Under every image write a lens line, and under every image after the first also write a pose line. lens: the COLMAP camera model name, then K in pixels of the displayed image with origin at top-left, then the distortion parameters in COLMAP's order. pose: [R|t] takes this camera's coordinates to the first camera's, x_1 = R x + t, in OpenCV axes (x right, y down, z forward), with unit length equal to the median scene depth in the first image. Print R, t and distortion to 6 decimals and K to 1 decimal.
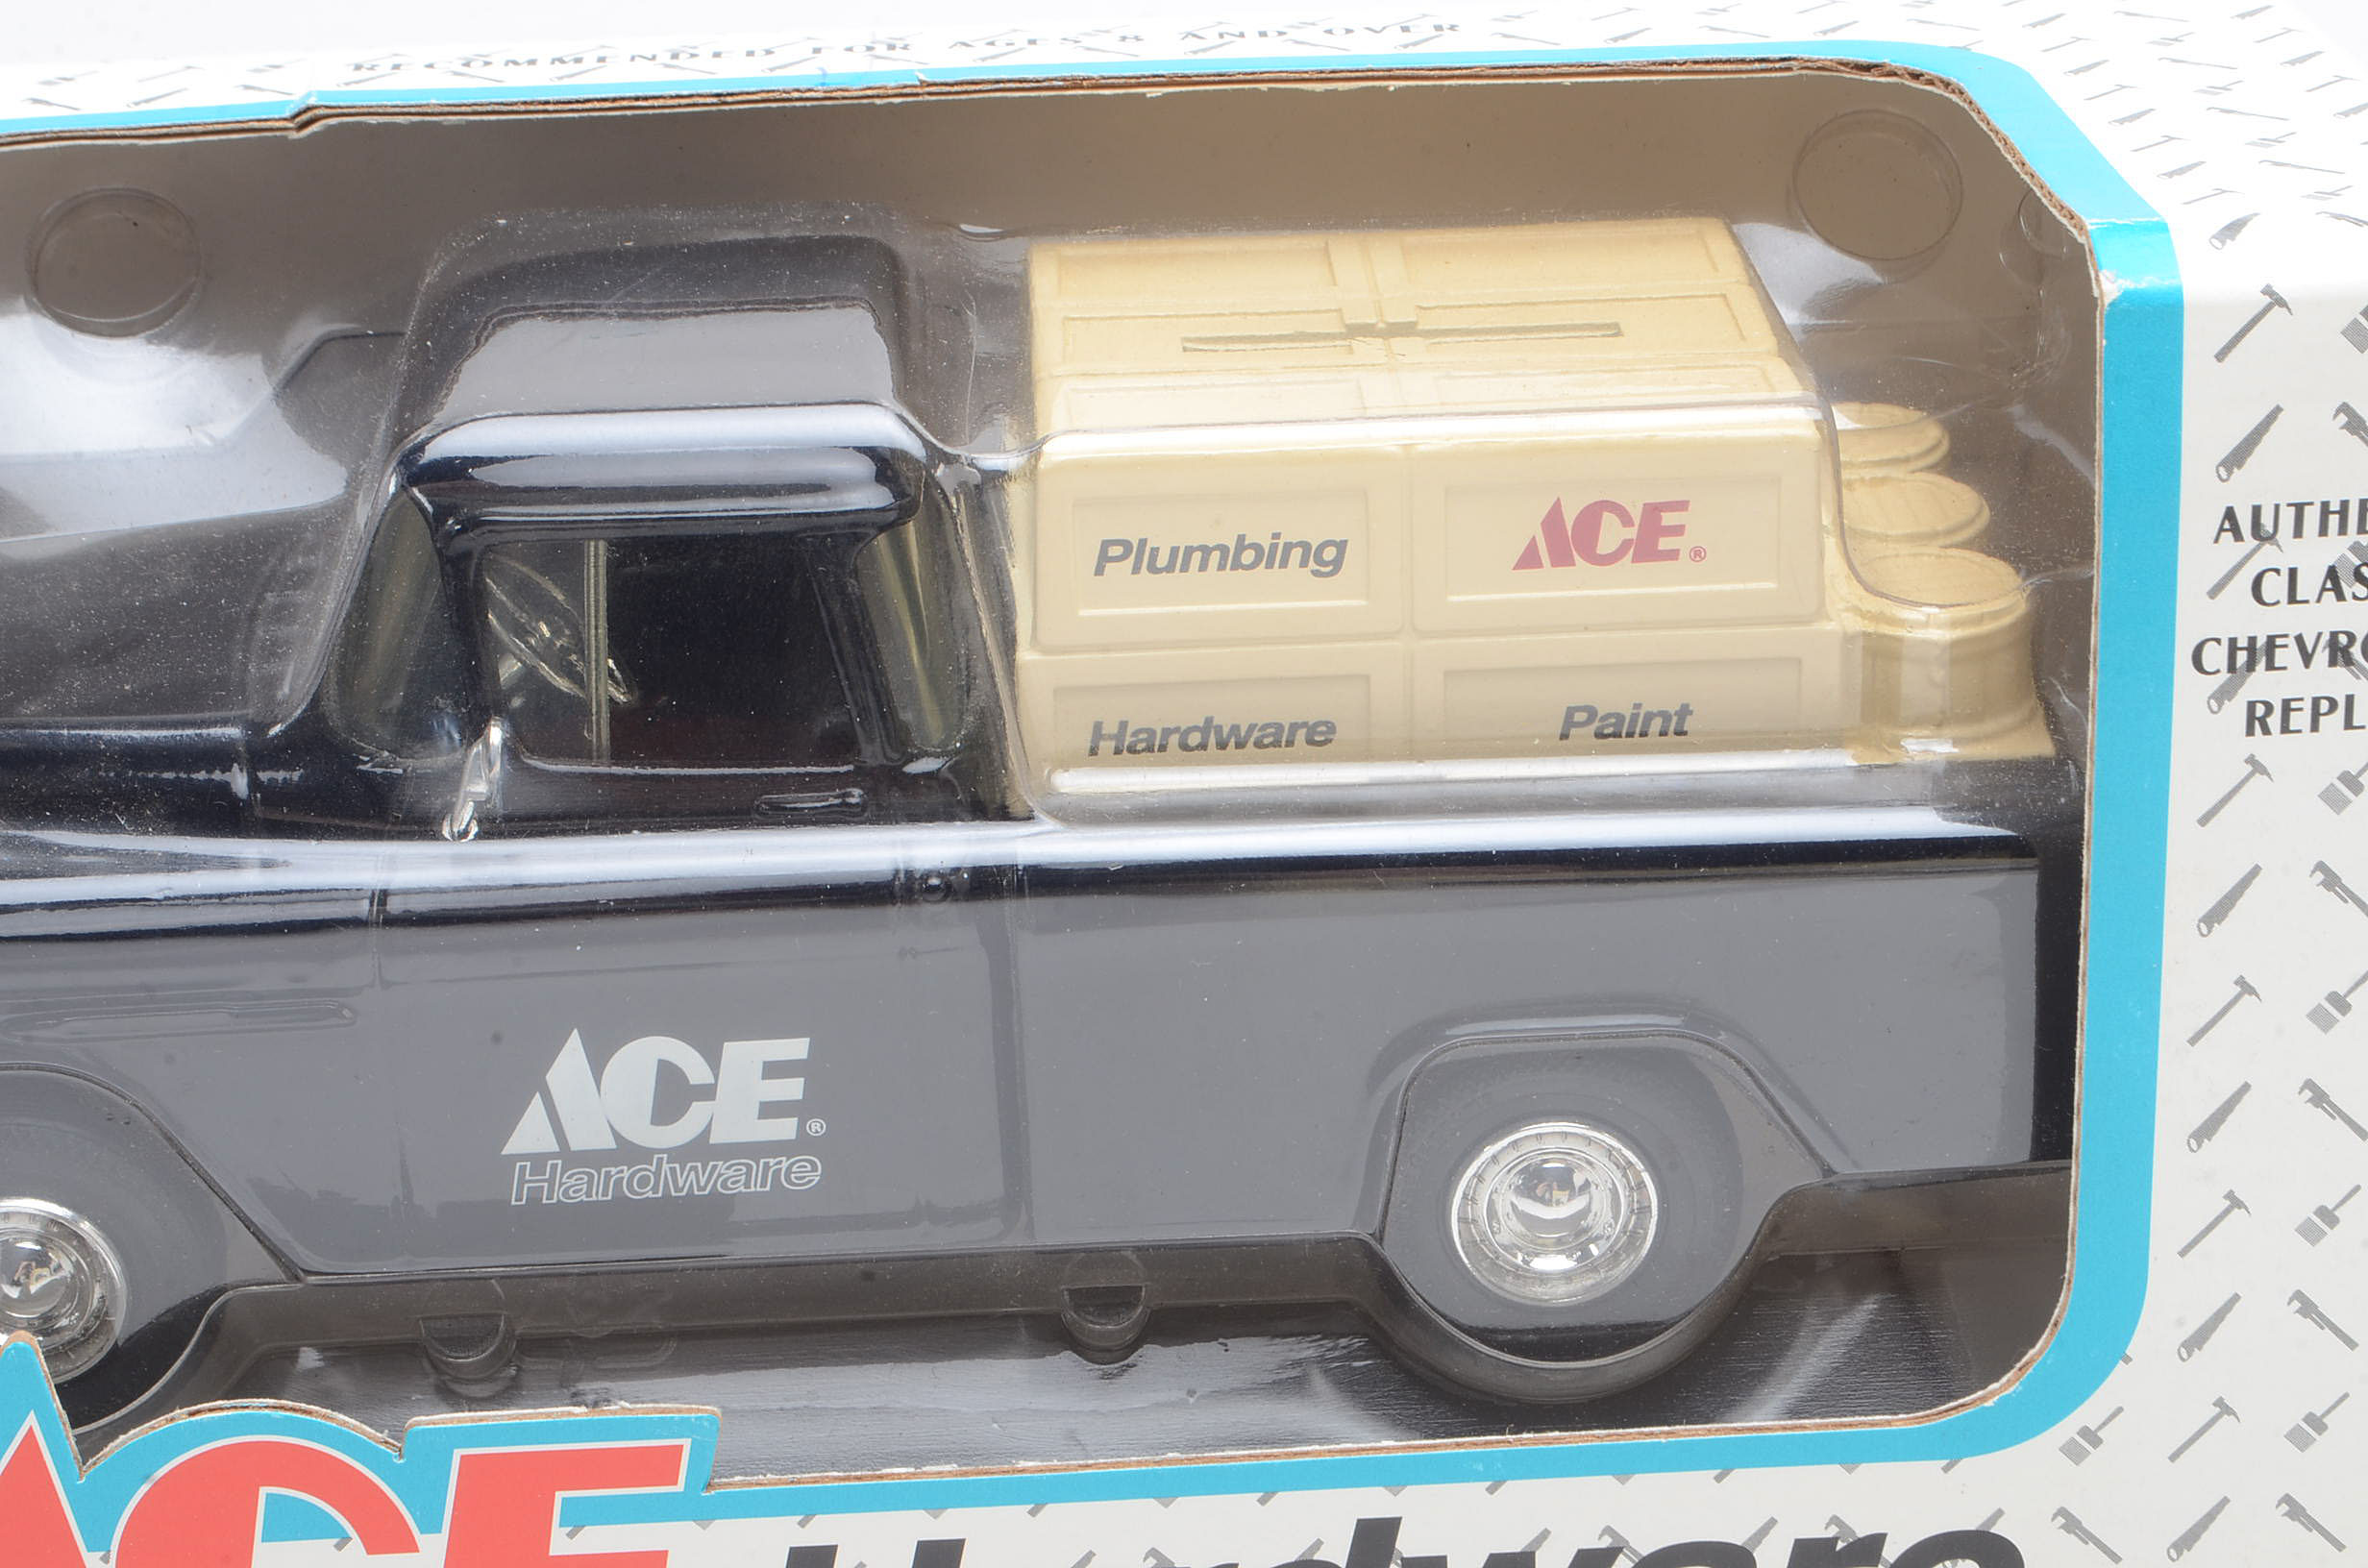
lens RADIAL K [[5302.4, 0, 1184.0], [0, 5302.4, 784.0], [0, 0, 1]] dist [0.038566, 0.017284]
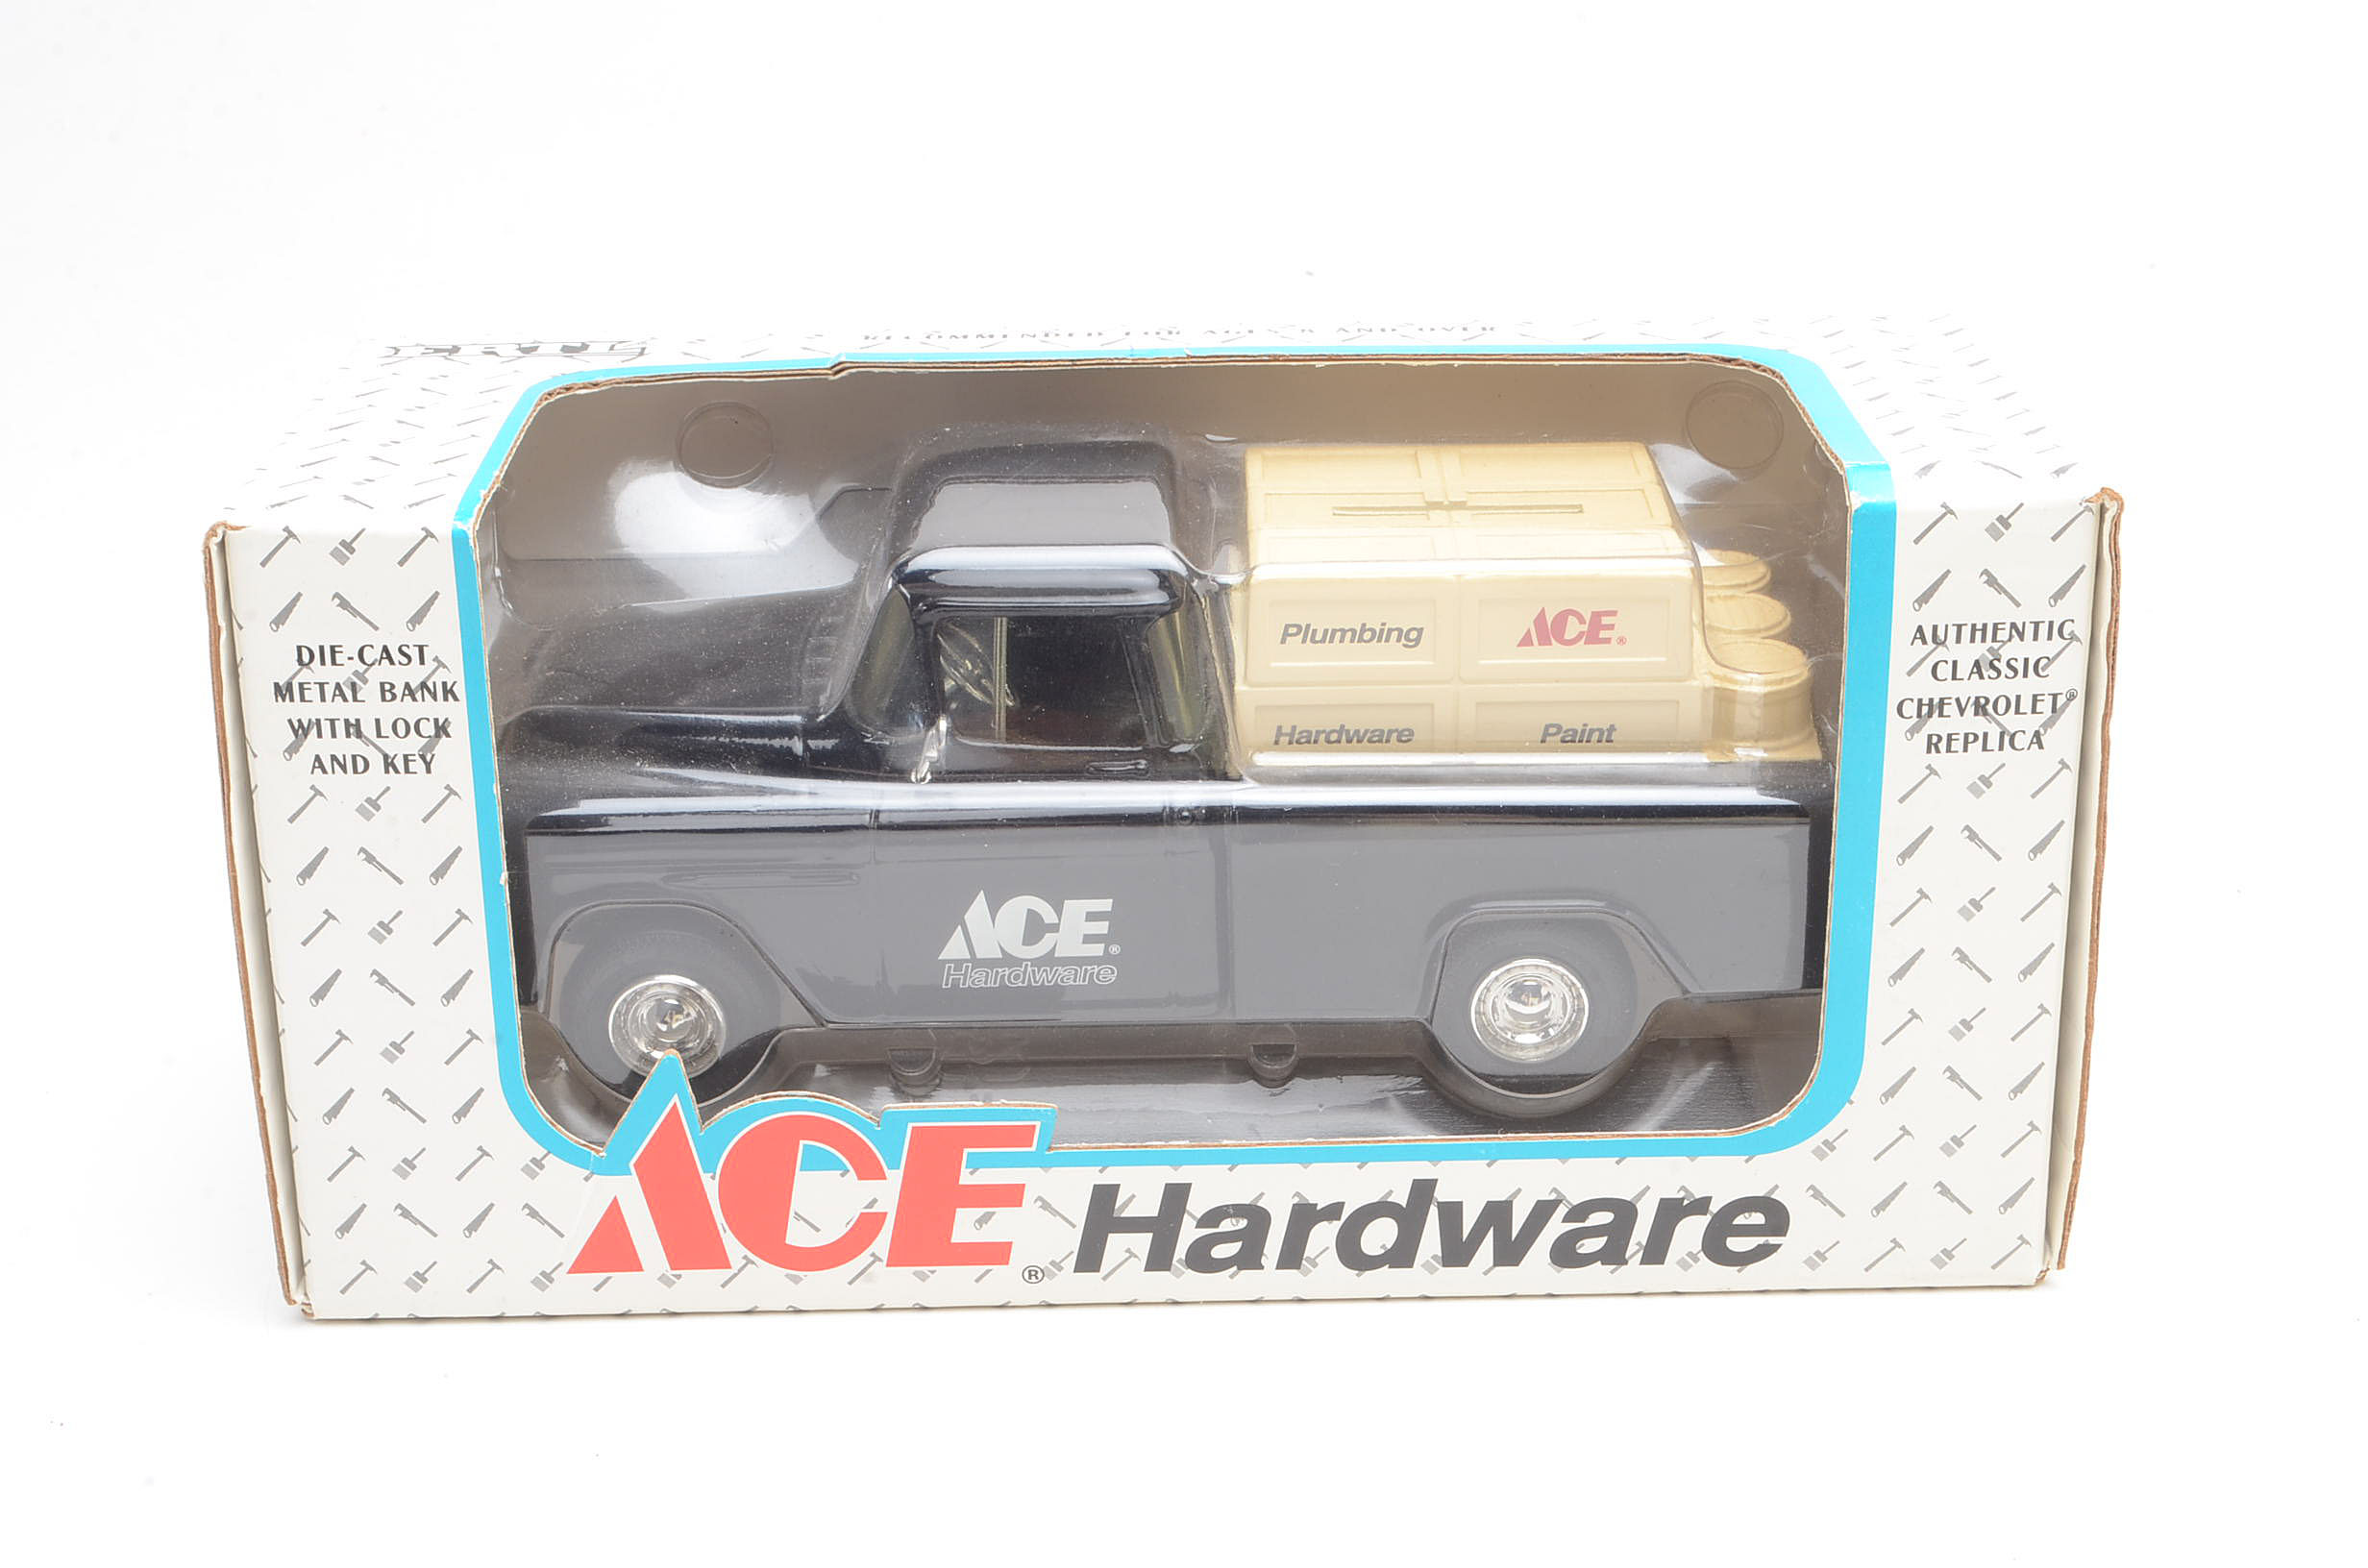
lens RADIAL K [[3519.0, 0, 1184.0], [0, 3519.0, 784.0], [0, 0, 1]] dist [-0.022596, -0.015388]
pose [[0.998997, 0.028244, -0.034757, -0.006717], [-0.027587, 0.999435, 0.019225, -0.013974], [0.035280, -0.018246, 0.999211, -0.176093]]
